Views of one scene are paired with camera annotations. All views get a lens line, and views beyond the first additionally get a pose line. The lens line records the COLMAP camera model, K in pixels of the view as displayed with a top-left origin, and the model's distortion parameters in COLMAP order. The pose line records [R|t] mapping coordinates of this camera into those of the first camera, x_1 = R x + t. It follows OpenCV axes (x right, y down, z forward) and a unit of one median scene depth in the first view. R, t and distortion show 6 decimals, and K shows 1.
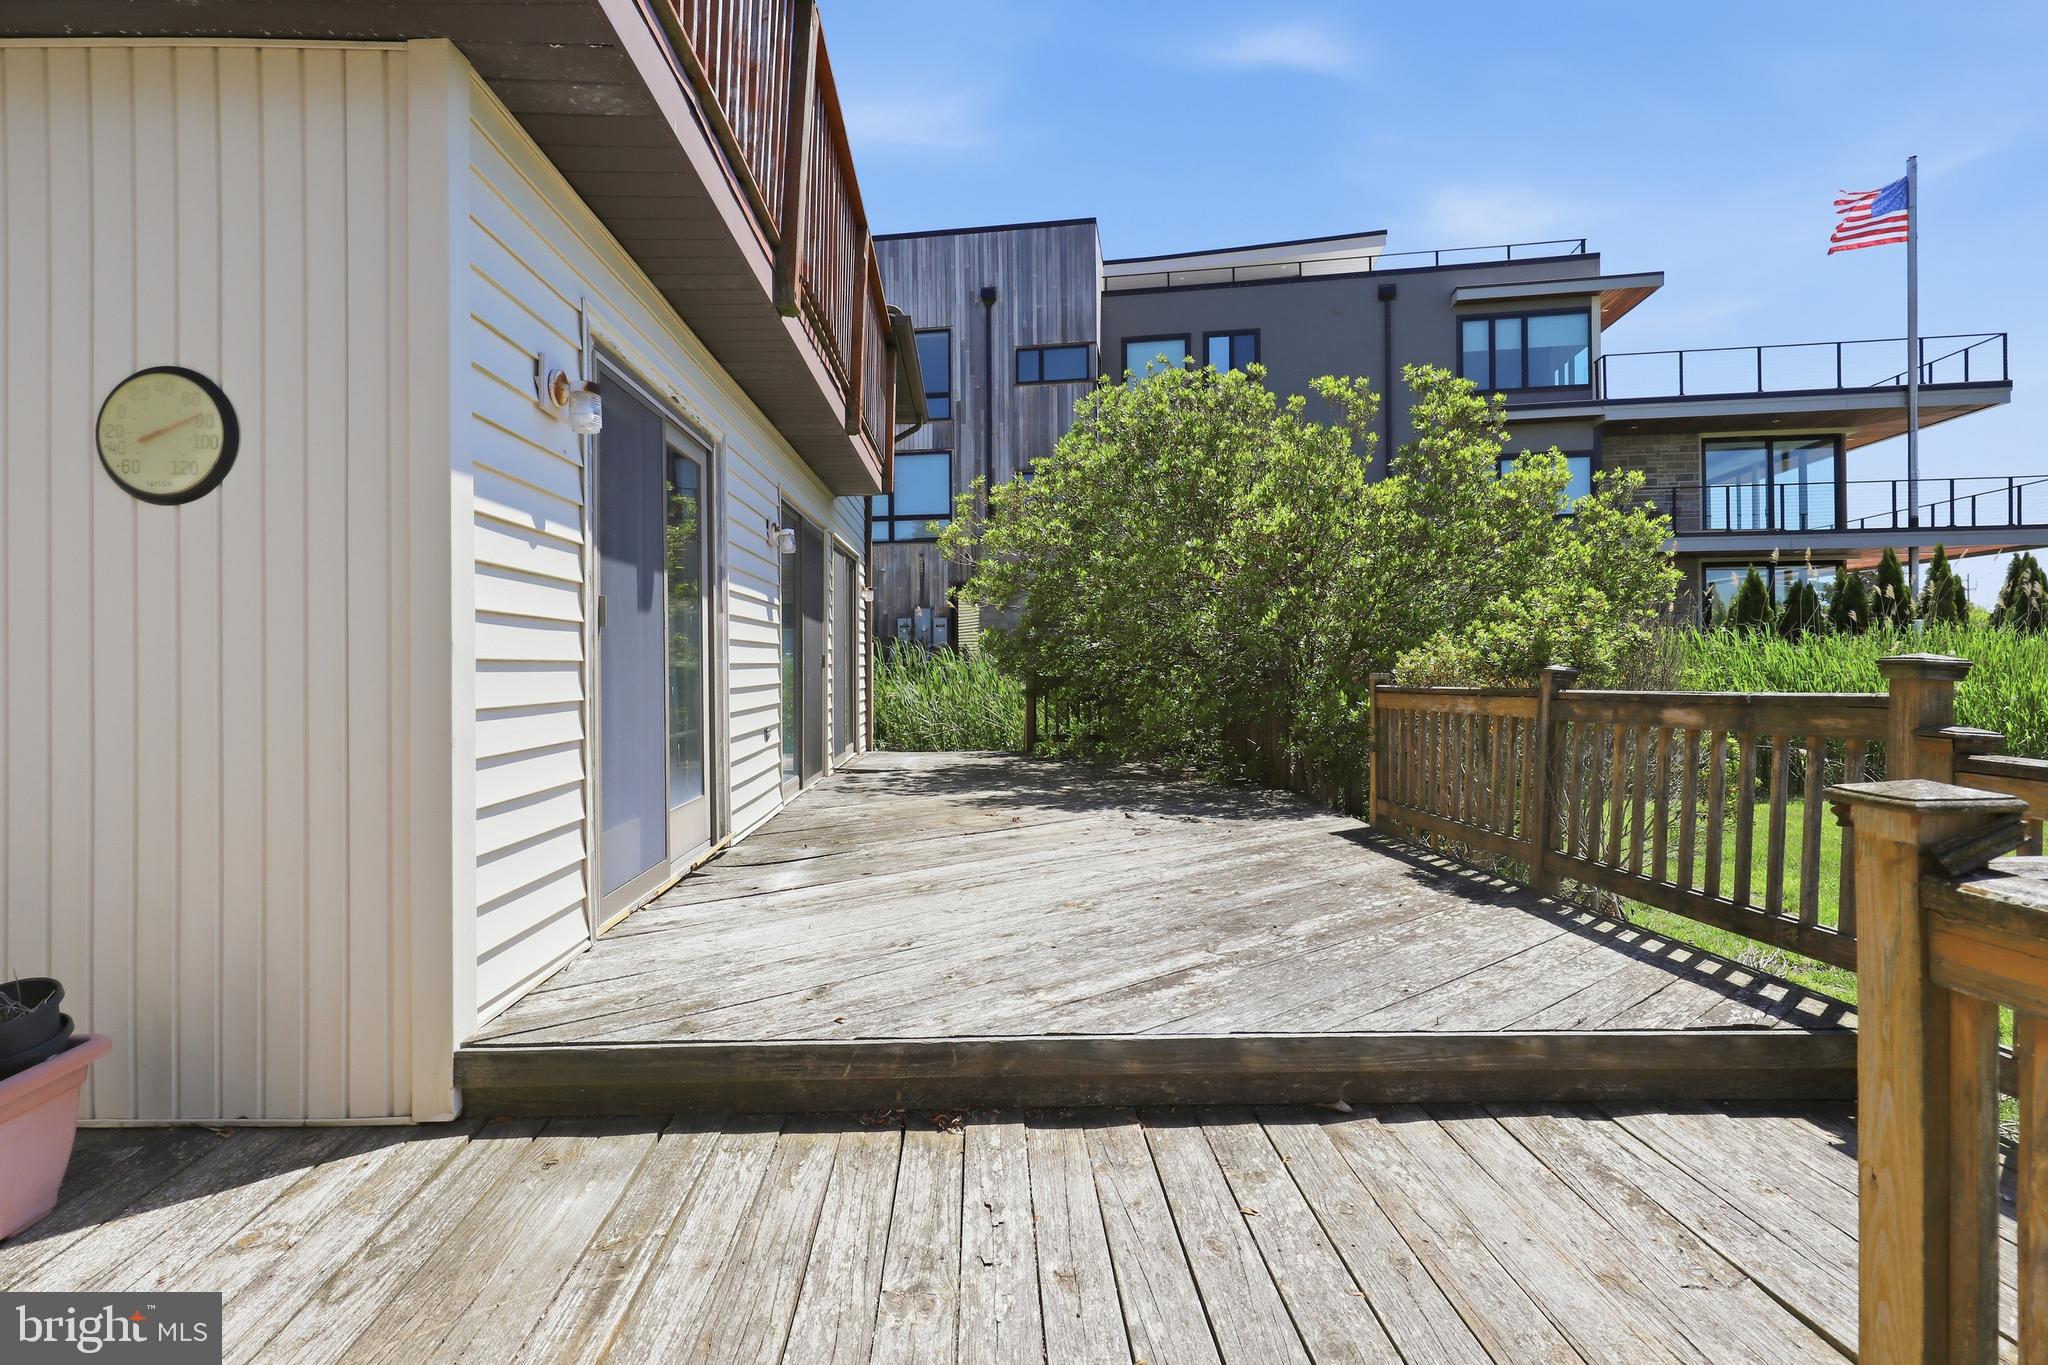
lens RADIAL K [[948.8, 0, 989.5], [0, 948.8, 659.3], [0, 0, 1]] dist [-0.001258, -0.000326]
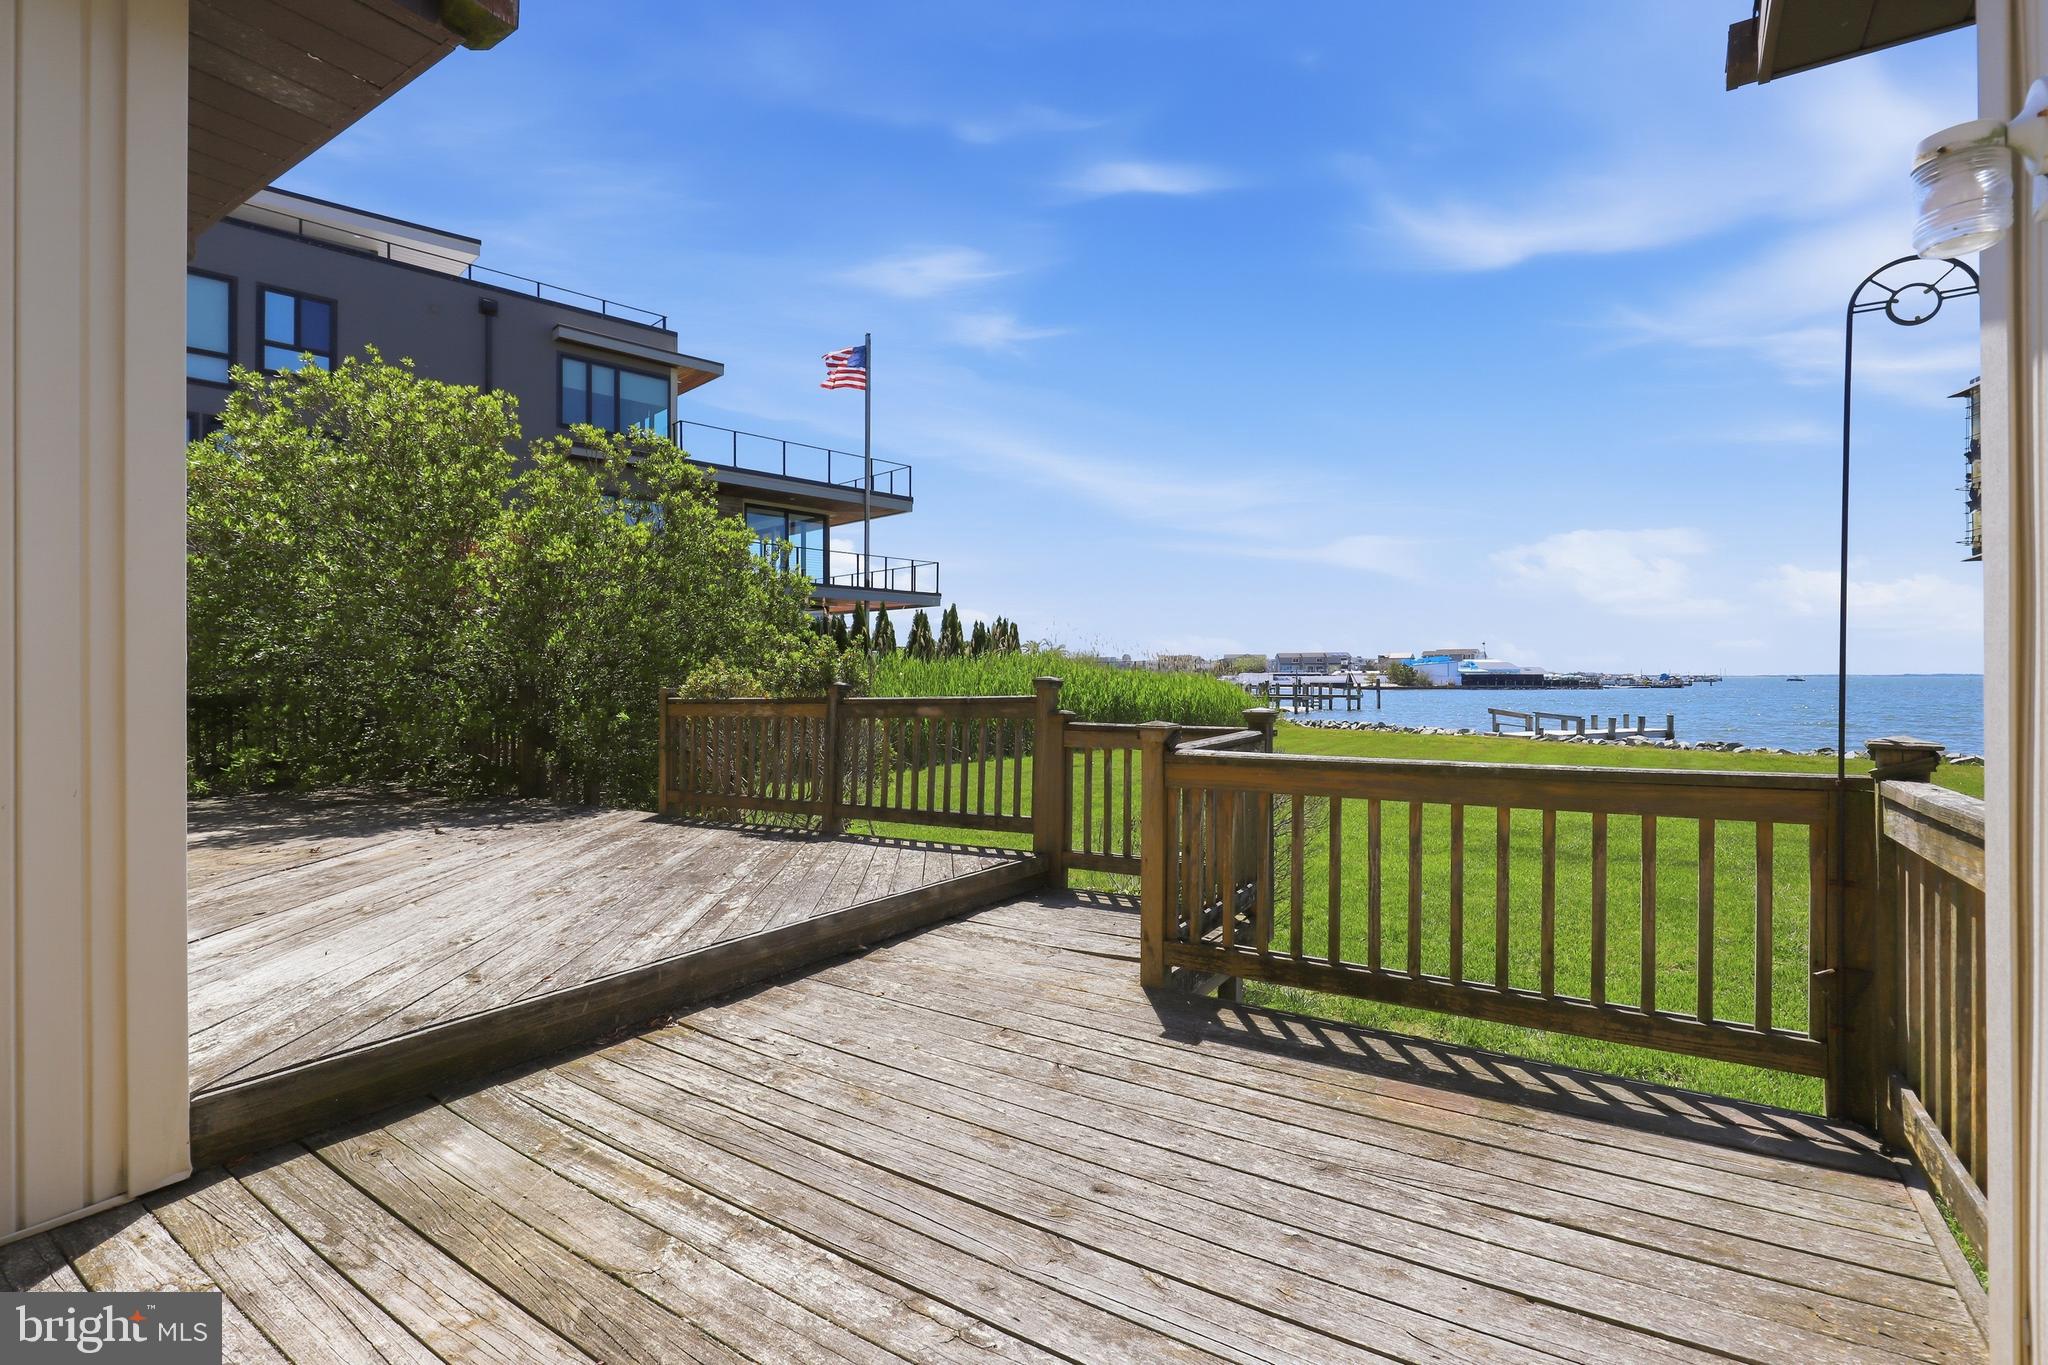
lens RADIAL K [[948.8, 0, 989.5], [0, 948.8, 659.3], [0, 0, 1]] dist [-0.001258, -0.000326]
pose [[0.594113, 0.019946, 0.804134, -0.475163], [-0.006123, 0.999776, -0.020275, -0.000320], [-0.804358, 0.007122, 0.594102, -0.095043]]
